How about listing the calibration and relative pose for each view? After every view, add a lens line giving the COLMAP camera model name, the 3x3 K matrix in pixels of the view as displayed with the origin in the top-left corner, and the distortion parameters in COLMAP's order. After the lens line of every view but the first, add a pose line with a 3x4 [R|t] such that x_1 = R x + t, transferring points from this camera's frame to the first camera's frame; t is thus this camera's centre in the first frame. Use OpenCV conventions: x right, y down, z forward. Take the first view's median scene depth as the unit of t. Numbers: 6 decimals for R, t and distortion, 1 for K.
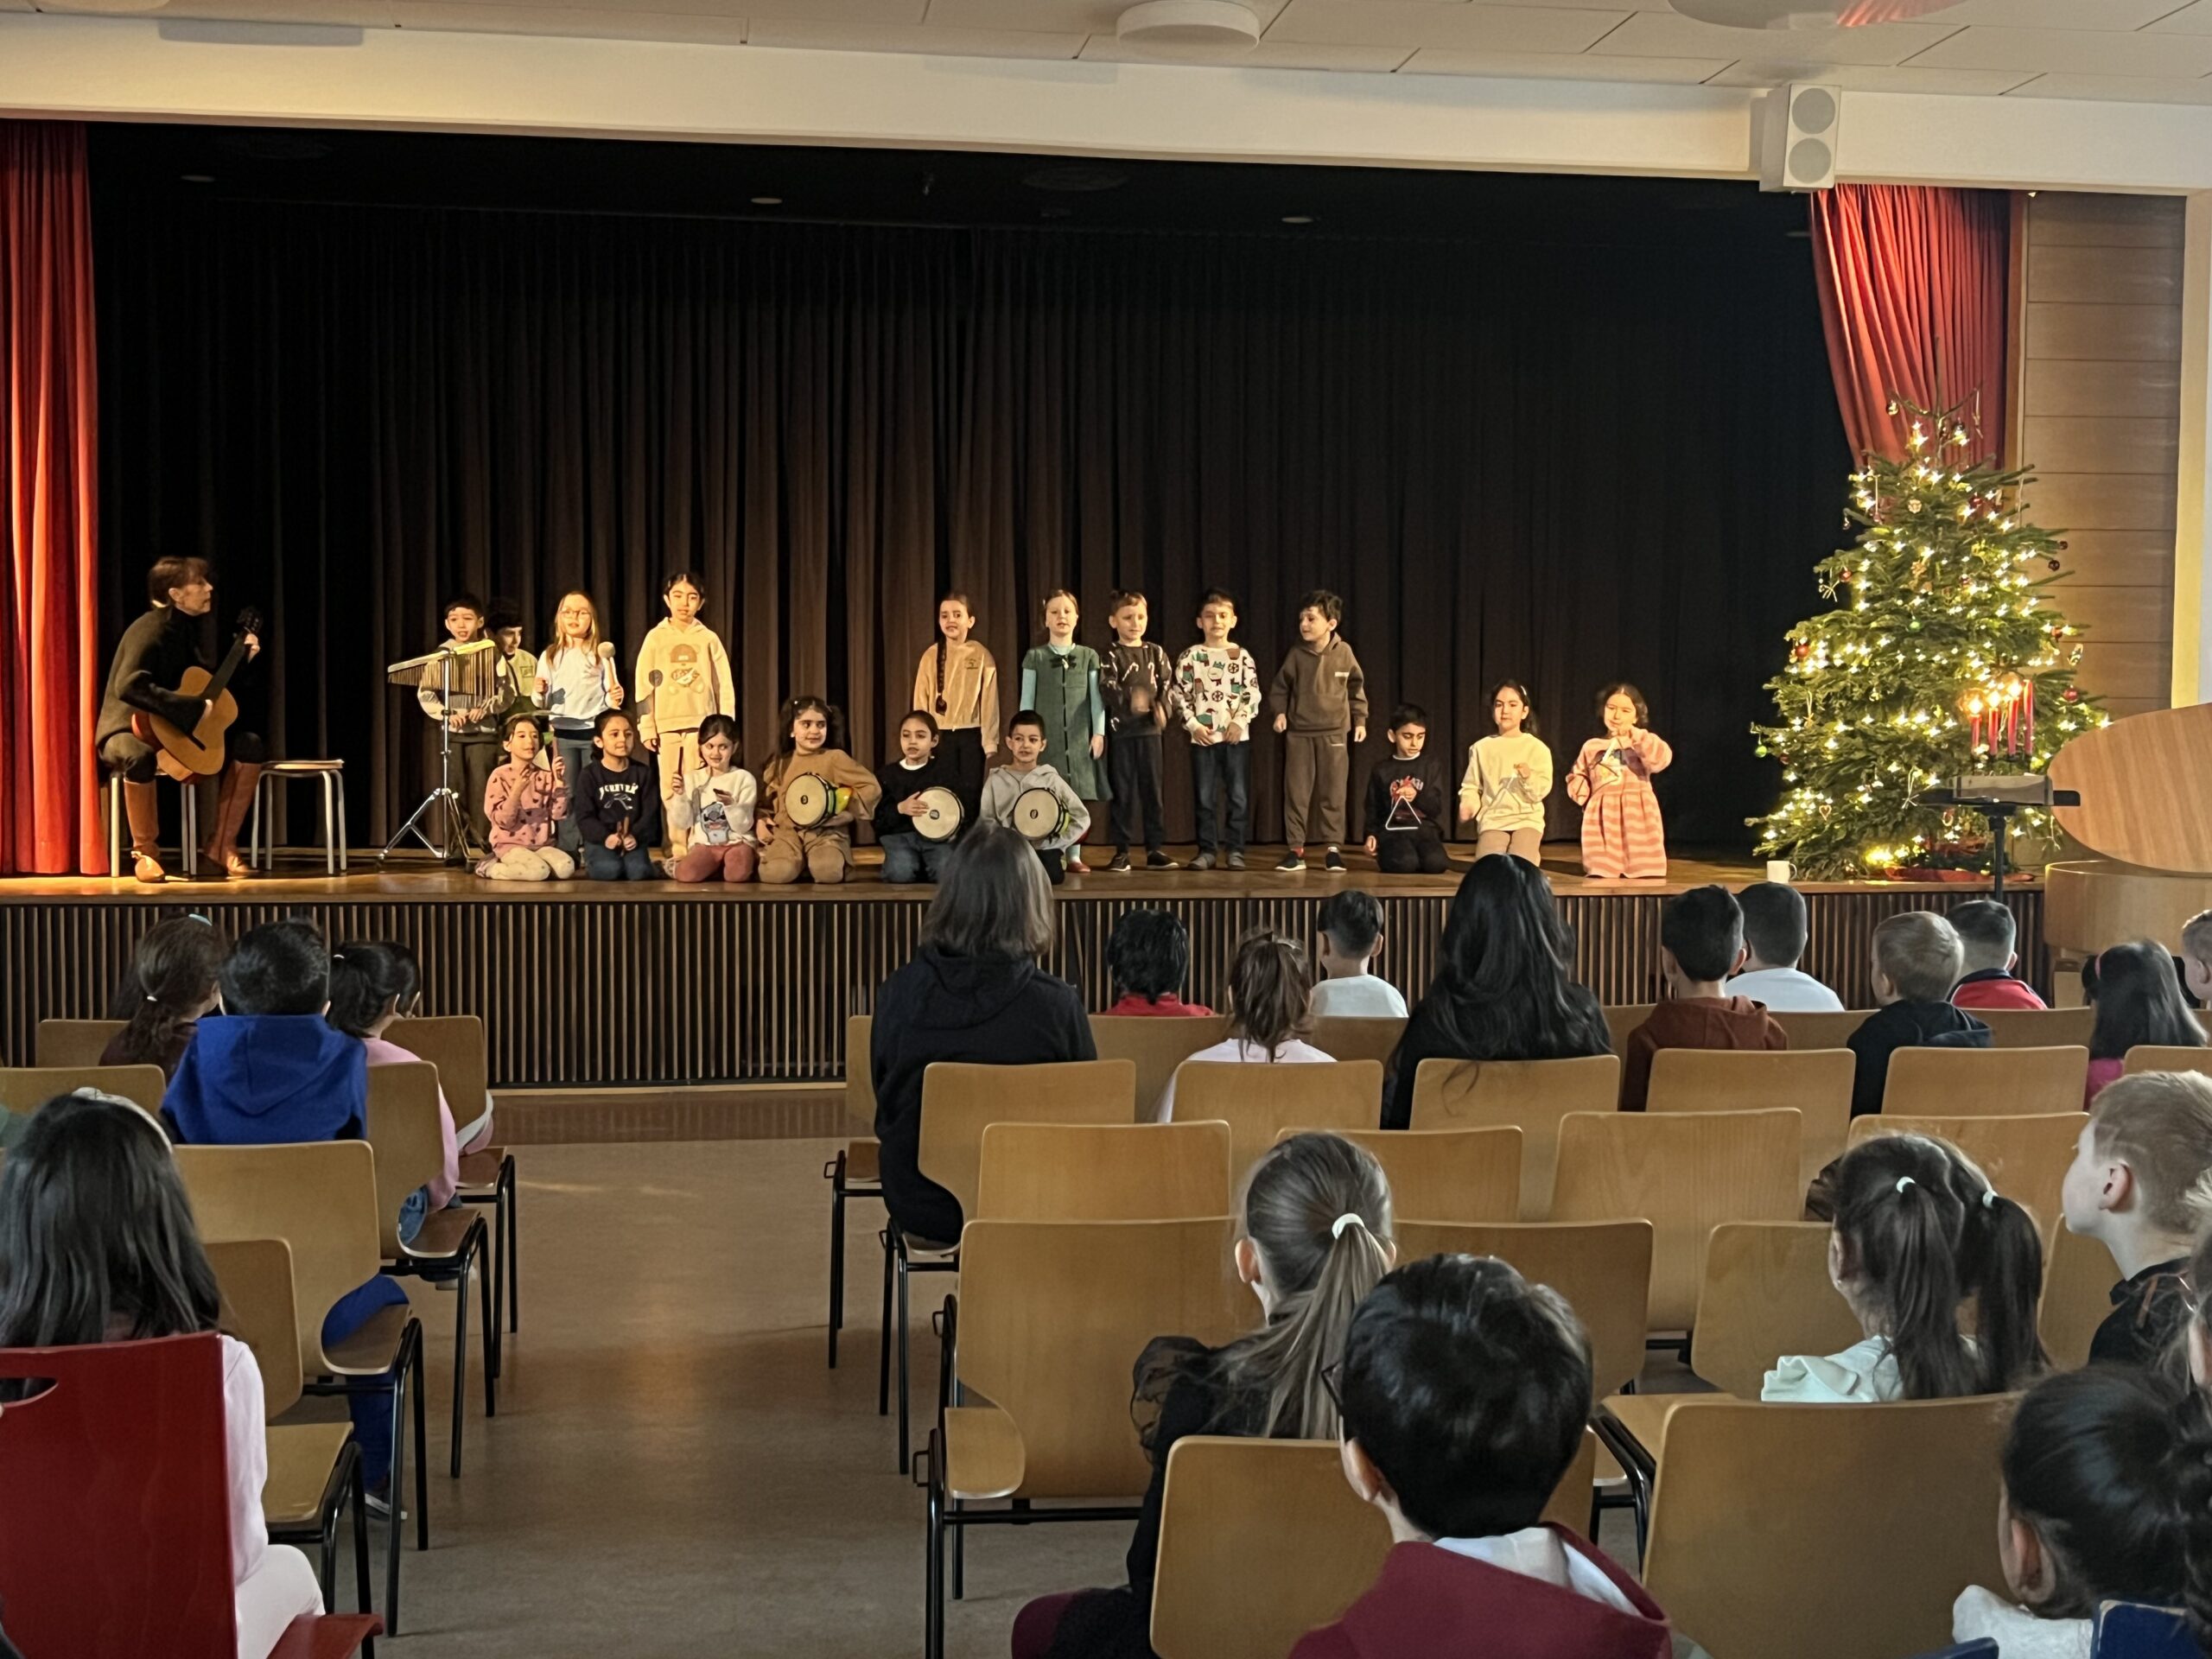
lens RADIAL K [[2655.5, 0, 1109.7], [0, 2655.5, 865.8], [0, 0, 1]] dist [0.106347, -0.076486]
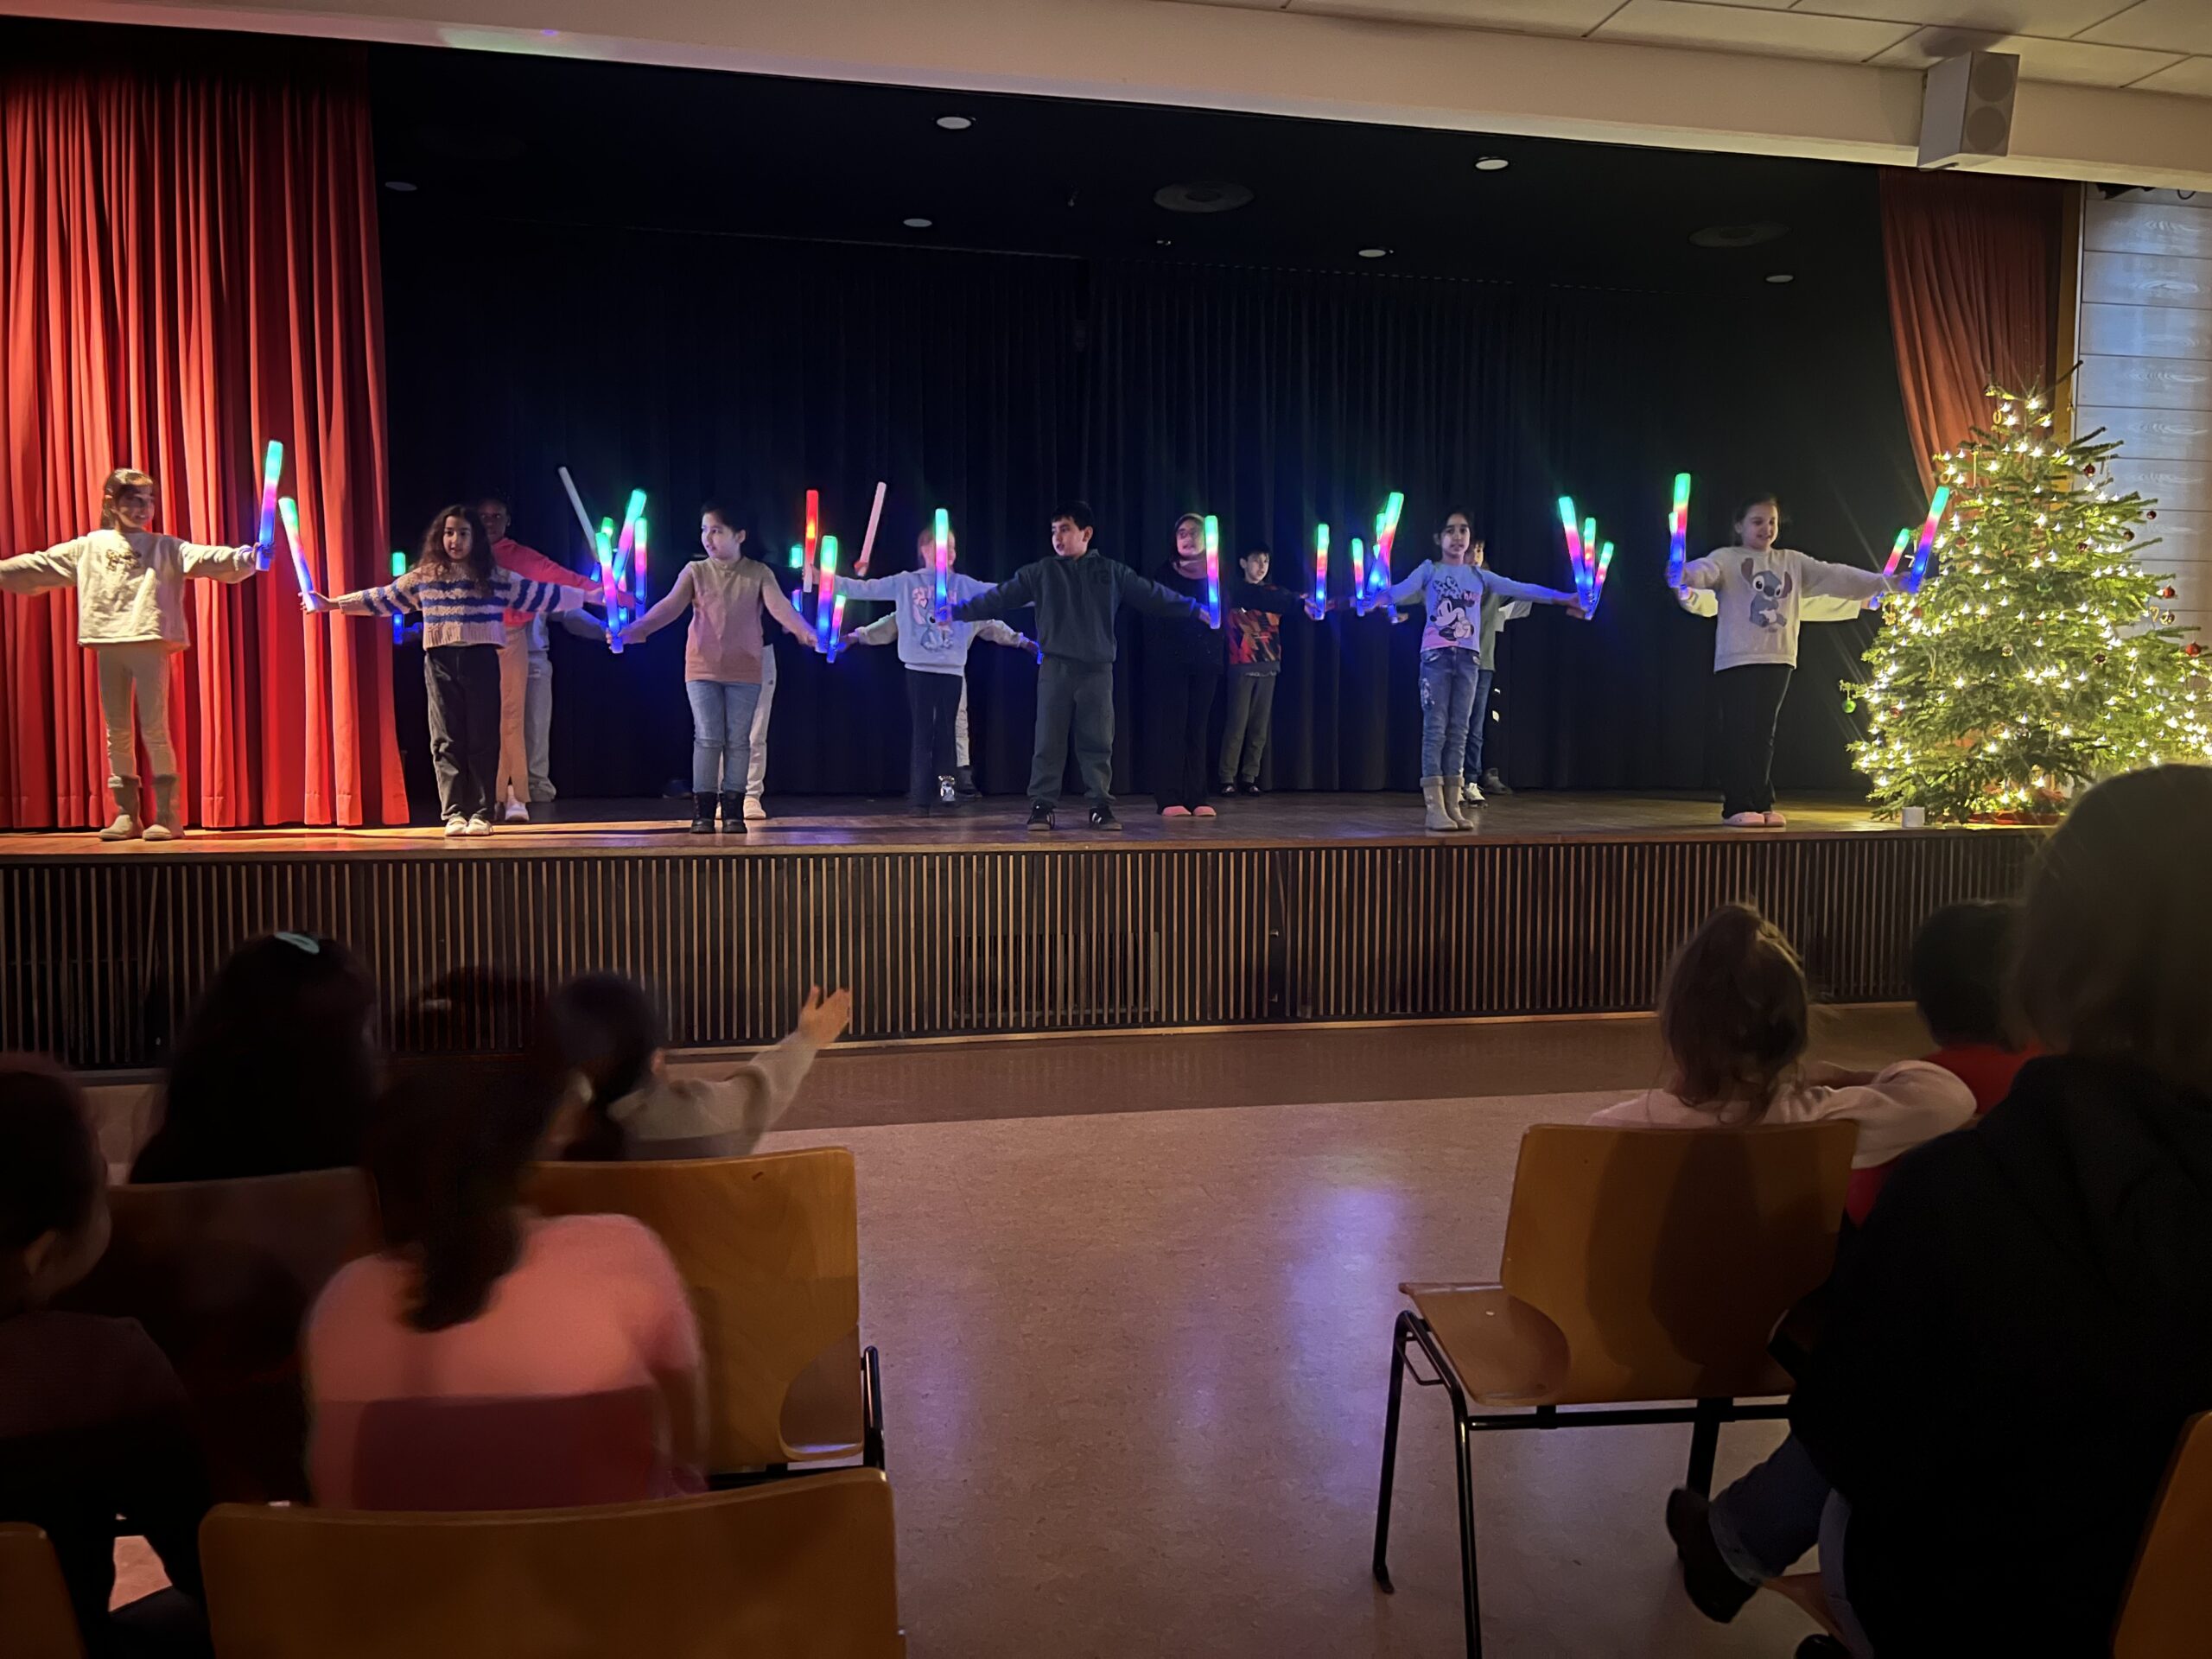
lens RADIAL K [[1643.7, 0, 1115.3], [0, 1643.7, 845.4], [0, 0, 1]] dist [0.084270, -0.108121]
pose [[0.997812, -0.005552, 0.065880, -0.109773], [0.003807, 0.999639, 0.026587, -0.005420], [-0.066003, -0.026278, 0.997473, 0.353708]]
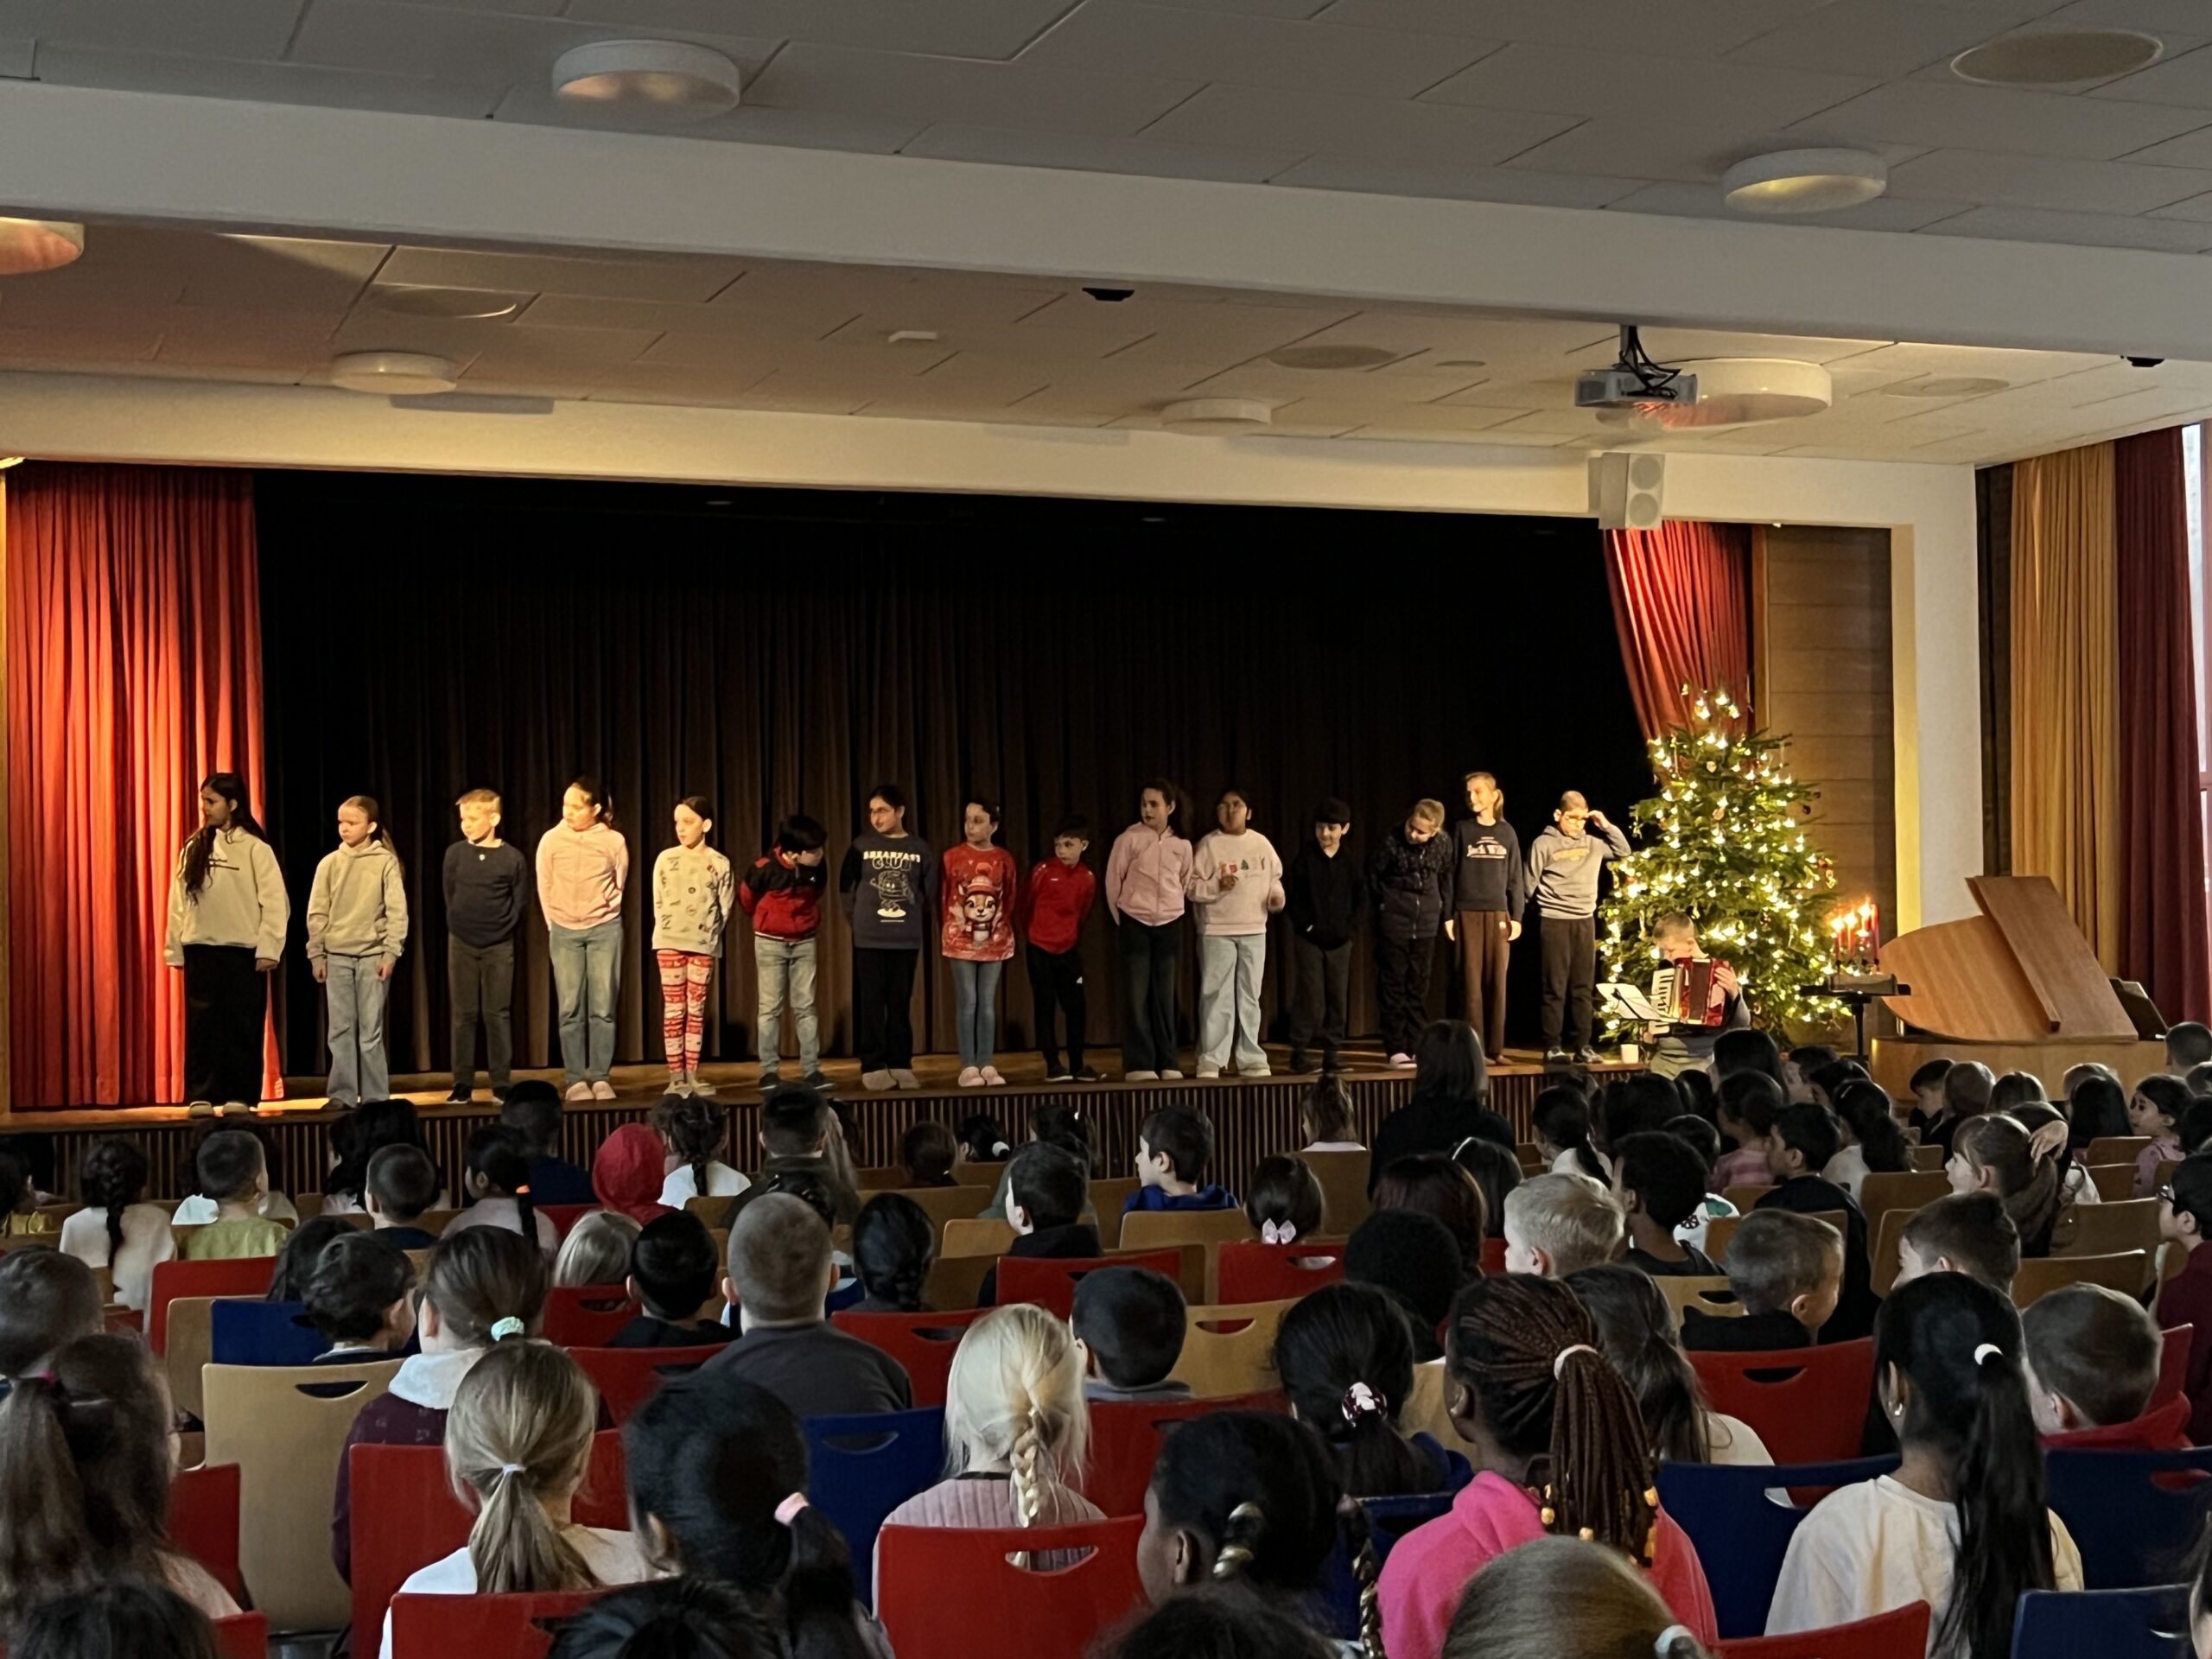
lens RADIAL K [[3088.8, 0, 1080.5], [0, 3088.8, 909.6], [0, 0, 1]] dist [0.193476, -0.005023]
pose [[0.975261, -0.019487, 0.220194, -0.325222], [0.032545, 0.997910, -0.055833, 0.007917], [-0.218646, 0.061618, 0.973857, -0.383510]]
